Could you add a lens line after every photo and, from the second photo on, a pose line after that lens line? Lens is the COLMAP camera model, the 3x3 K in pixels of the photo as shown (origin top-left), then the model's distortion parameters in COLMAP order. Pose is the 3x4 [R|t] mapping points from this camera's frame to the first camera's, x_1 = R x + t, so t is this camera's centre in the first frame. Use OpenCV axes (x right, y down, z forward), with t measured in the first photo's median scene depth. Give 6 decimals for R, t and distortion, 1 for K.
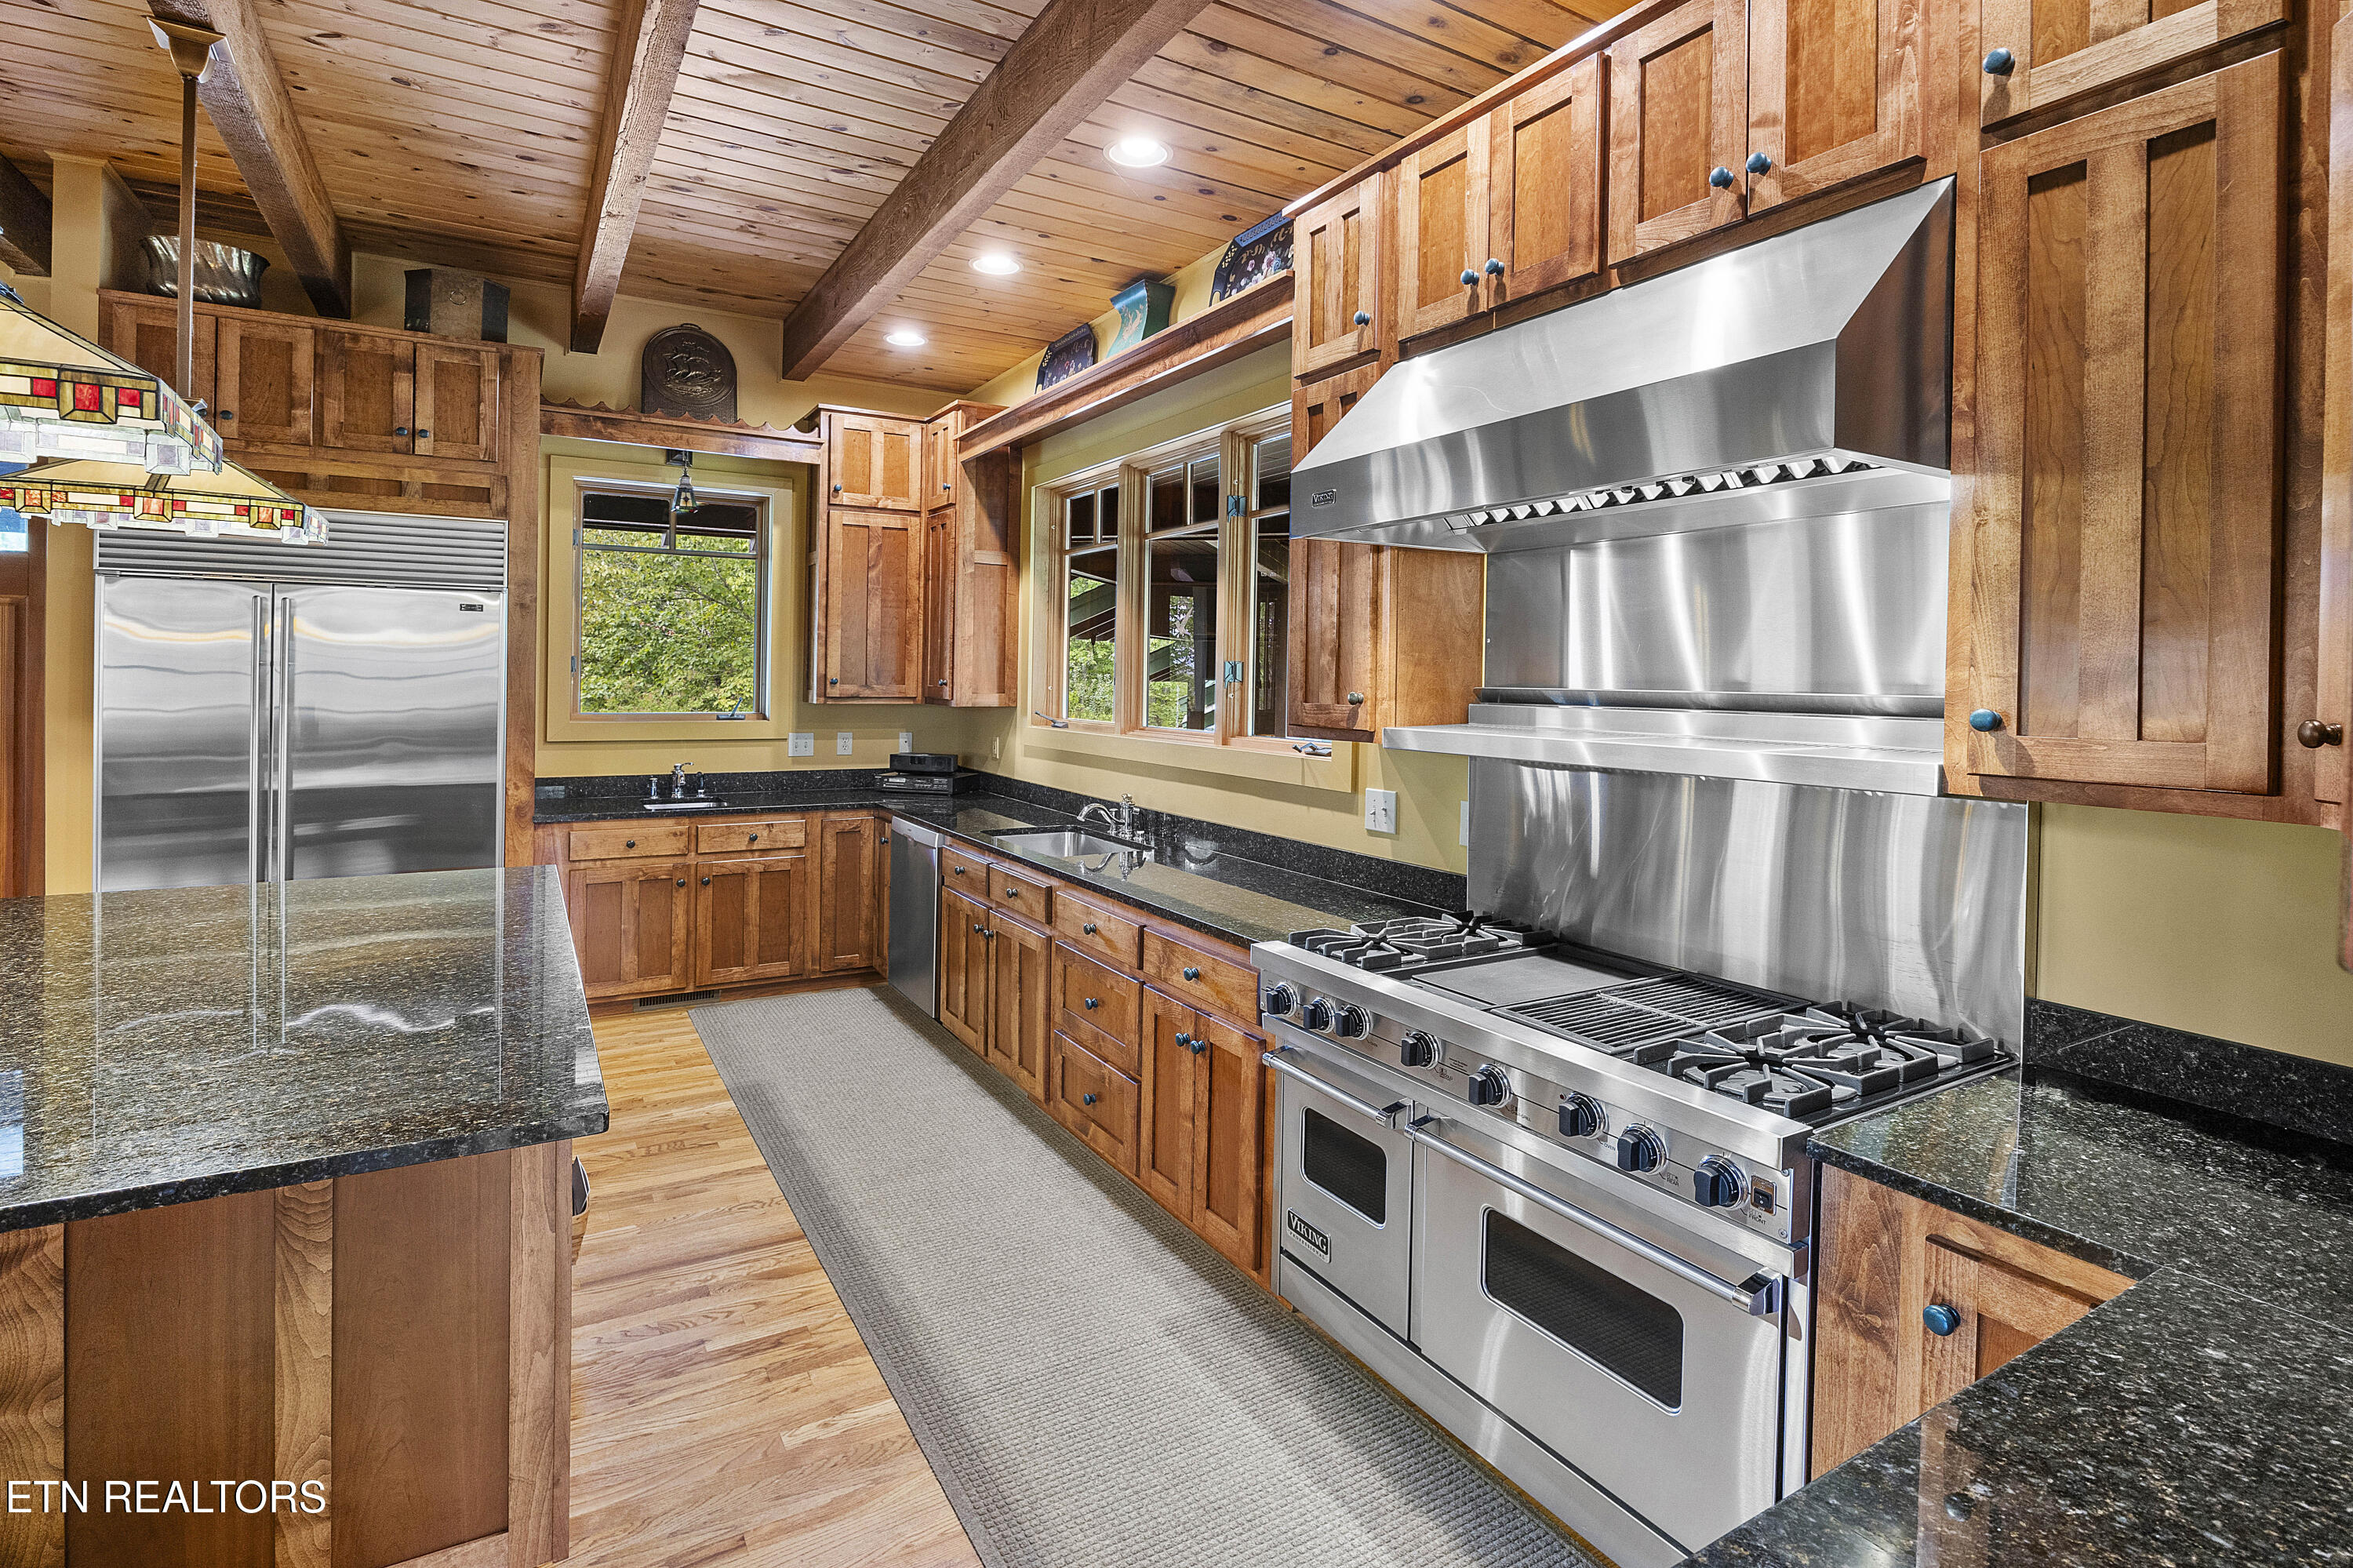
lens RADIAL K [[1129.0, 0, 1168.7], [0, 1129.0, 684.3], [0, 0, 1]] dist [-0.004399, -0.000851]
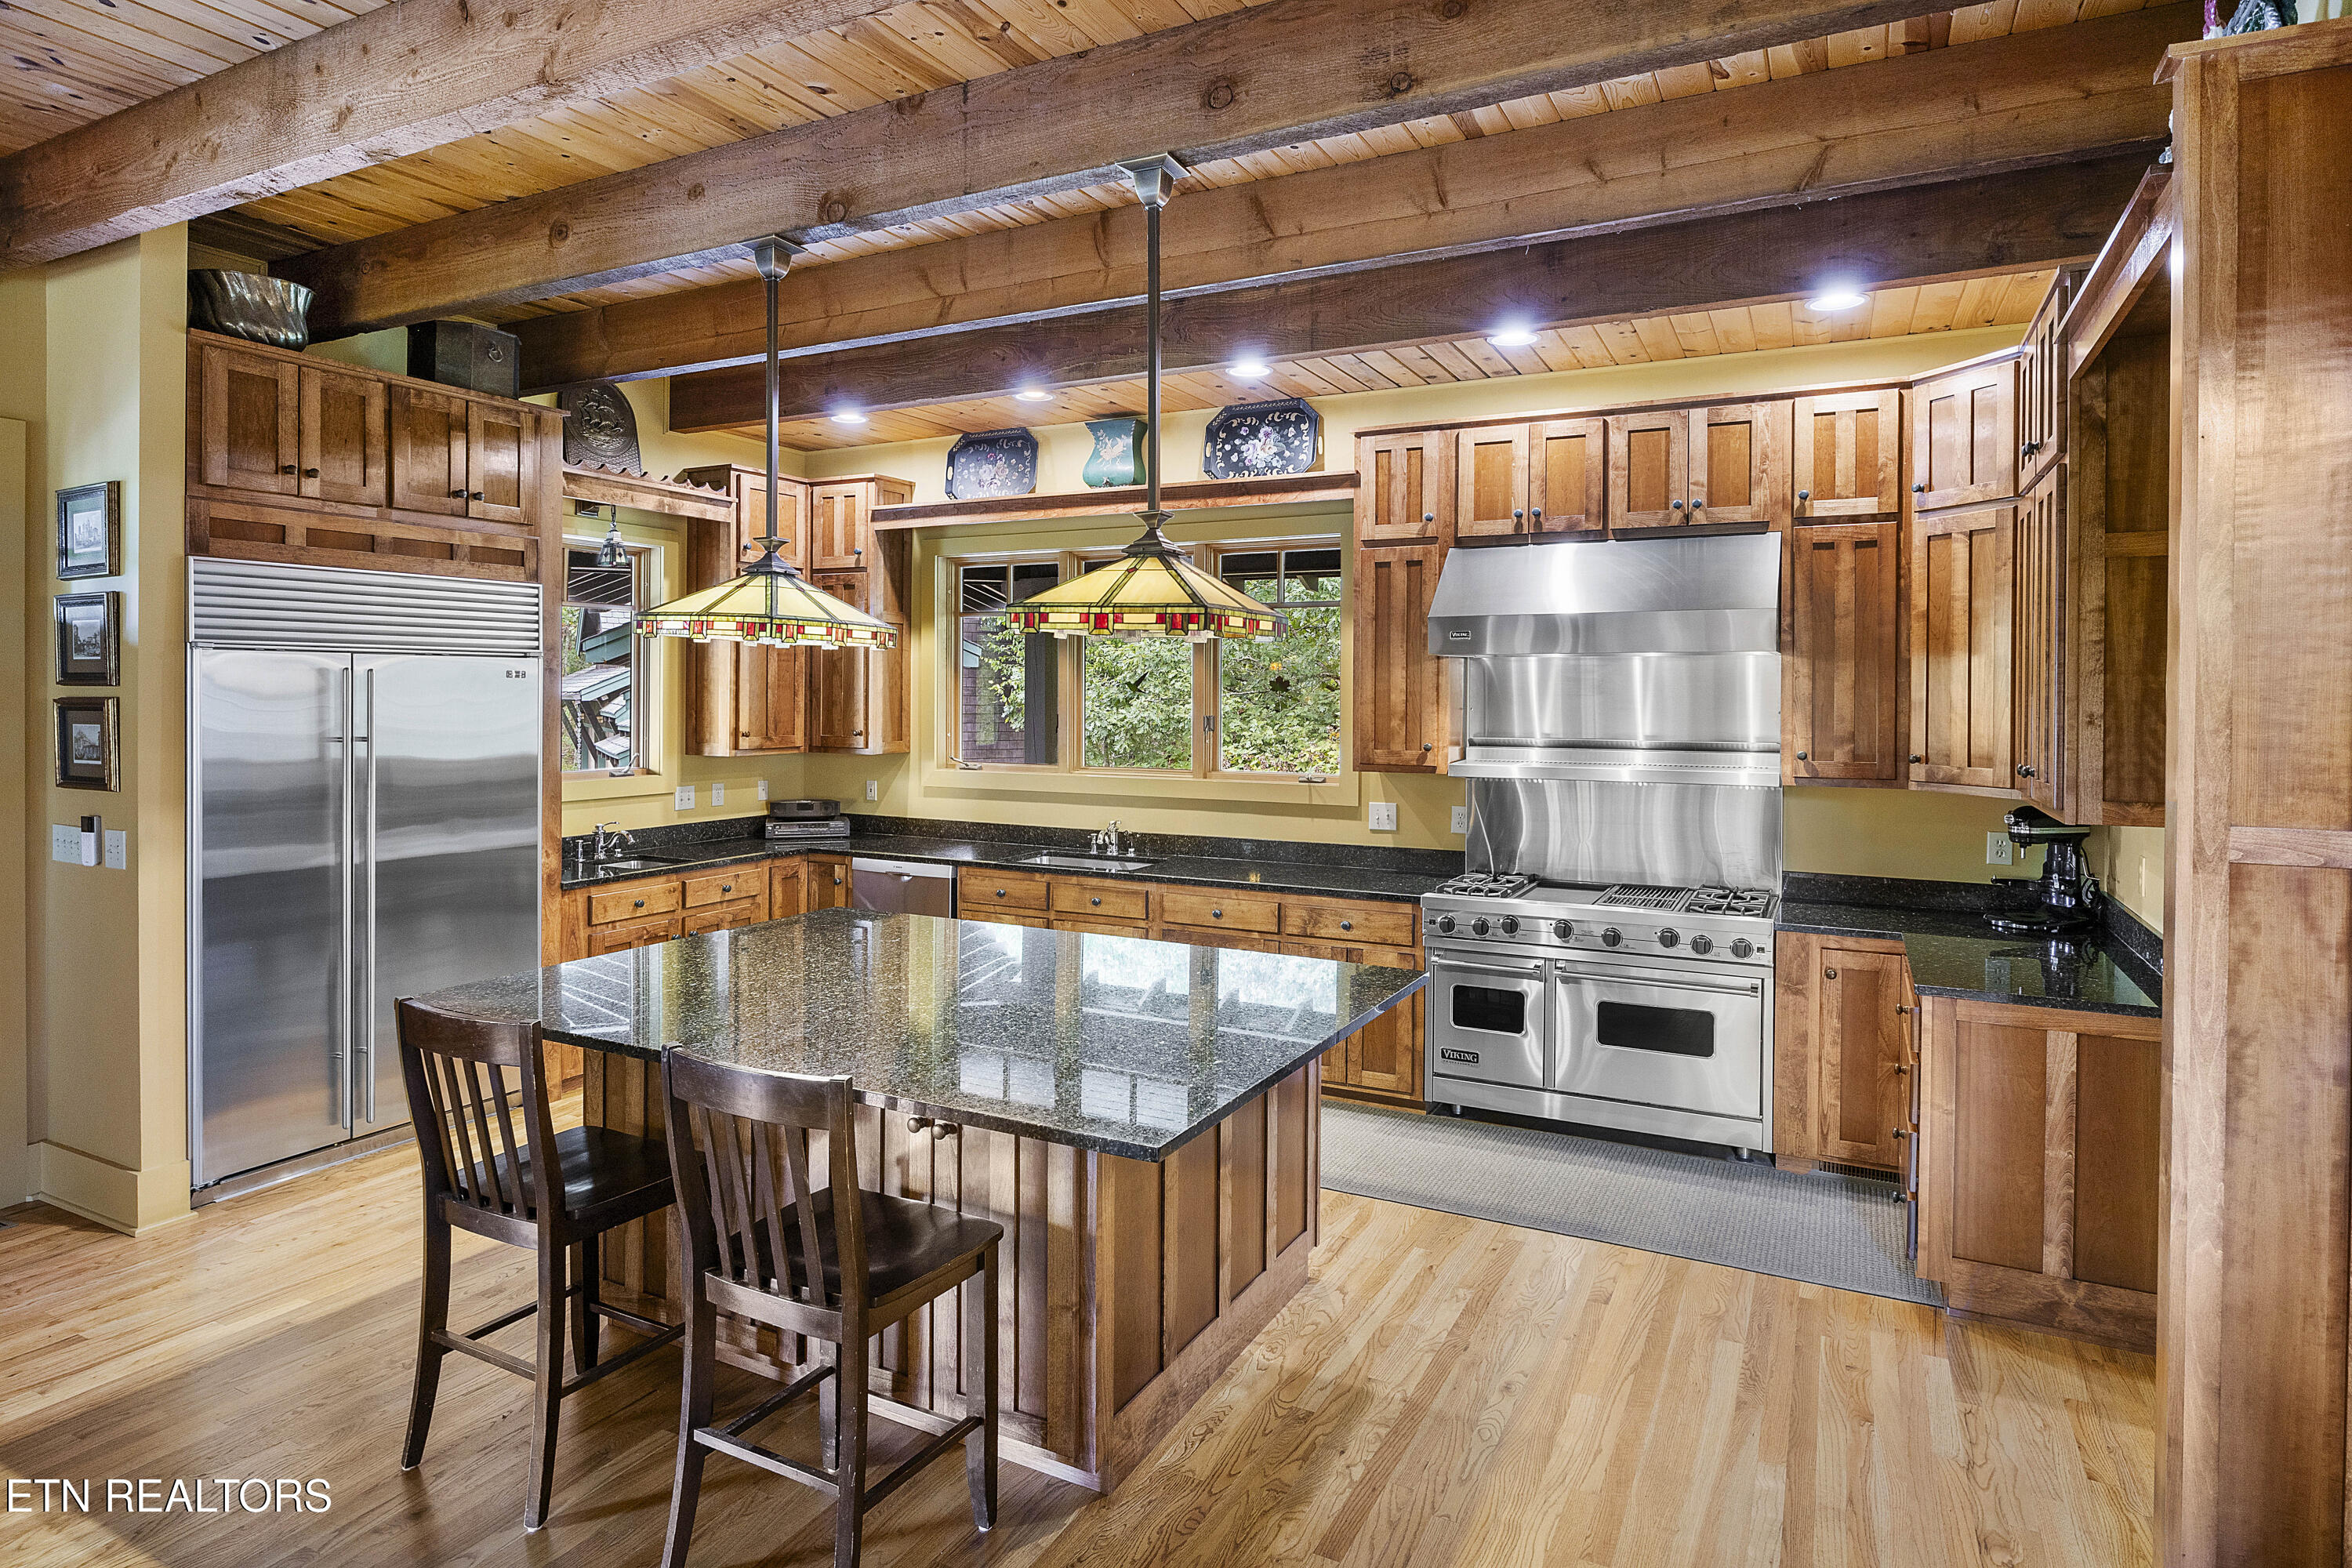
lens RADIAL K [[1285.6, 0, 1178.8], [0, 1285.6, 702.2], [0, 0, 1]] dist [0.000971, 0.000043]
pose [[0.844606, -0.014730, 0.535186, -1.095450], [0.011185, 0.999889, 0.009869, -0.072232], [-0.535272, -0.002349, 0.844677, -0.378344]]
